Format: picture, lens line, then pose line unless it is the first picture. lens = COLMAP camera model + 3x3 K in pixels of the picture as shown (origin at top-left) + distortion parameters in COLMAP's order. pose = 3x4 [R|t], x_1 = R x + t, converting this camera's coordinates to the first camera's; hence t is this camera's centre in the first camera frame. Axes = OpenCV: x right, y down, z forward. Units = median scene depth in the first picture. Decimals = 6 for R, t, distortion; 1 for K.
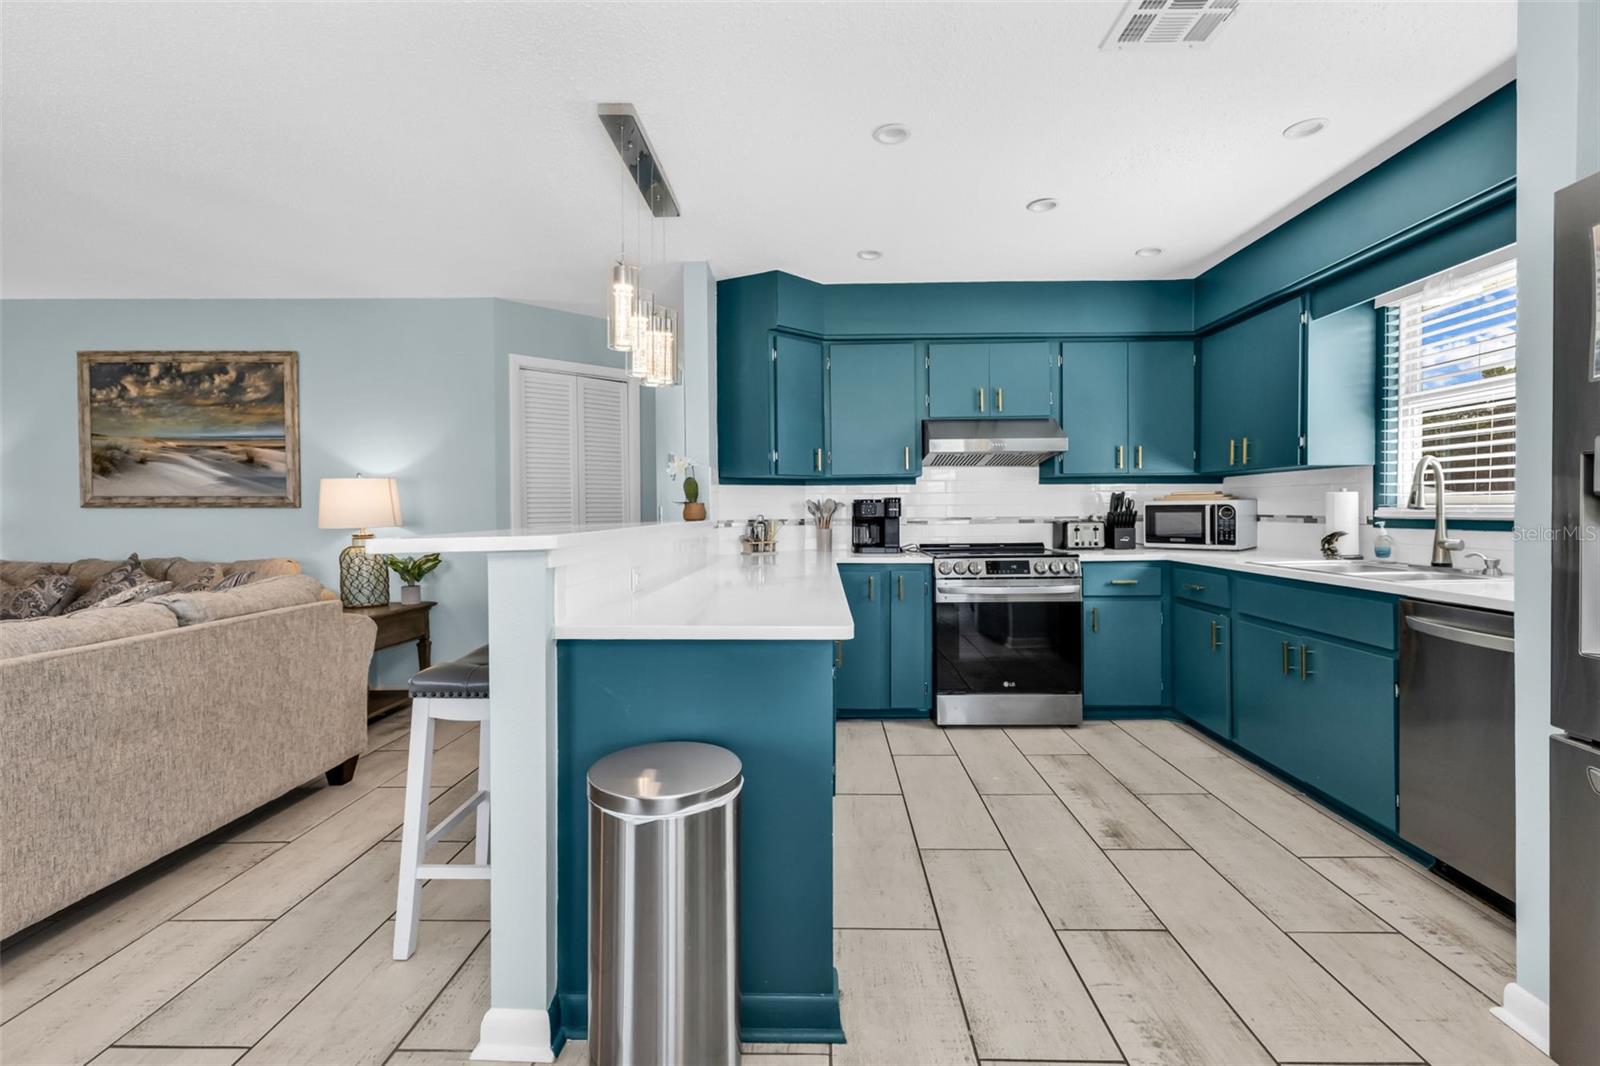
lens RADIAL K [[712.7, 0, 795.6], [0, 712.7, 519.4], [0, 0, 1]] dist [0.015400, -0.003337]
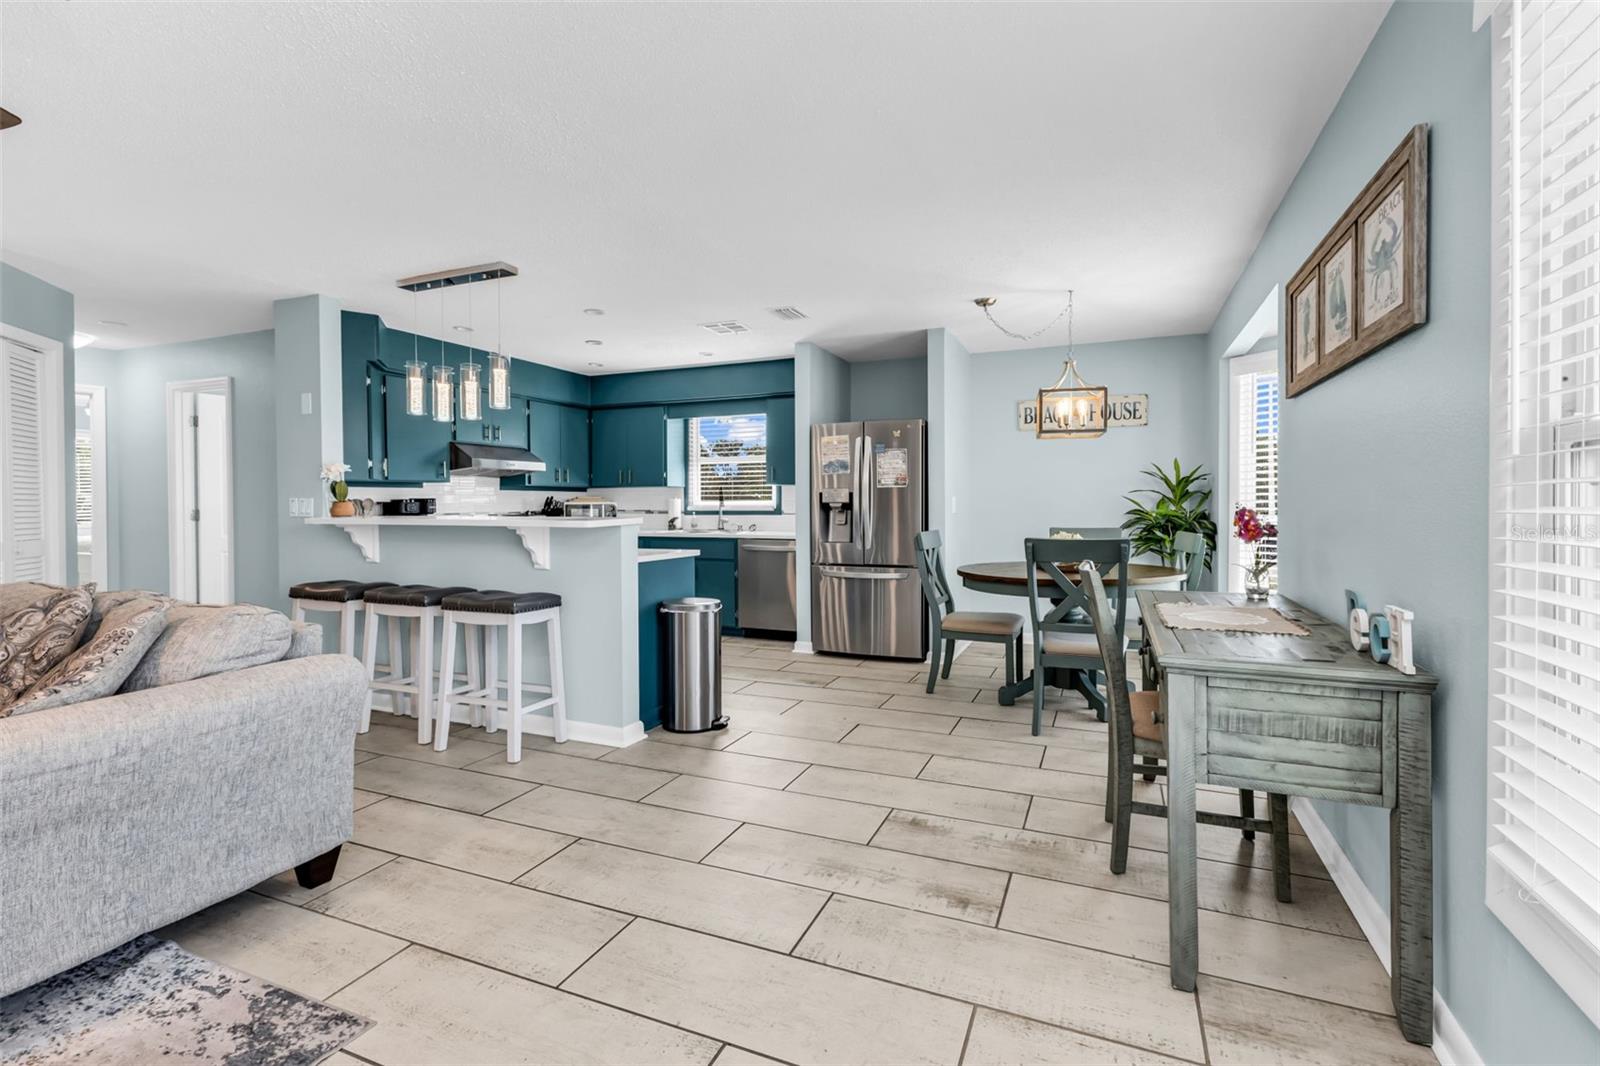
lens RADIAL K [[712.7, 0, 864.1], [0, 712.7, 499.0], [0, 0, 1]] dist [0.015400, -0.003337]
pose [[0.299674, 0.010795, 0.953981, -0.993003], [0.017450, 0.999707, -0.016795, 0.006769], [-0.953882, 0.021680, 0.299397, -0.163291]]
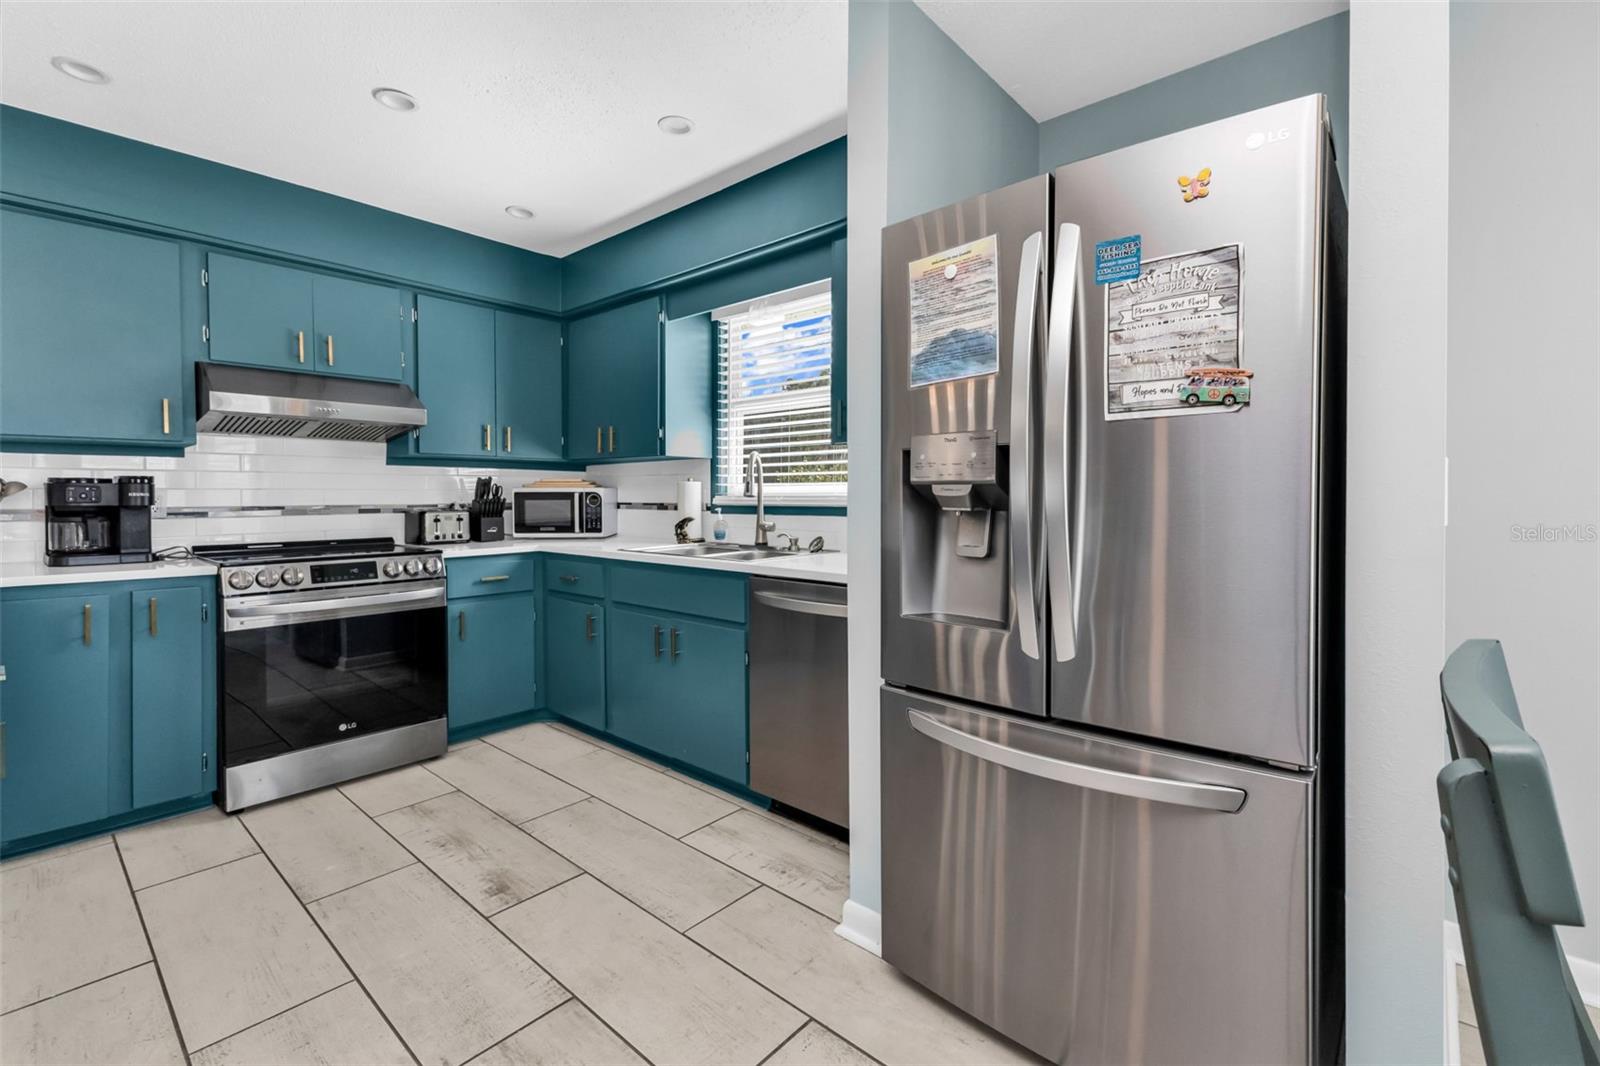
lens RADIAL K [[712.7, 0, 810.2], [0, 712.7, 504.8], [0, 0, 1]] dist [0.015400, -0.003337]
pose [[0.638289, -0.003315, 0.769790, 0.027417], [0.006967, 0.999975, -0.001471, 0.000400], [-0.769765, 0.006302, 0.638296, 0.136275]]
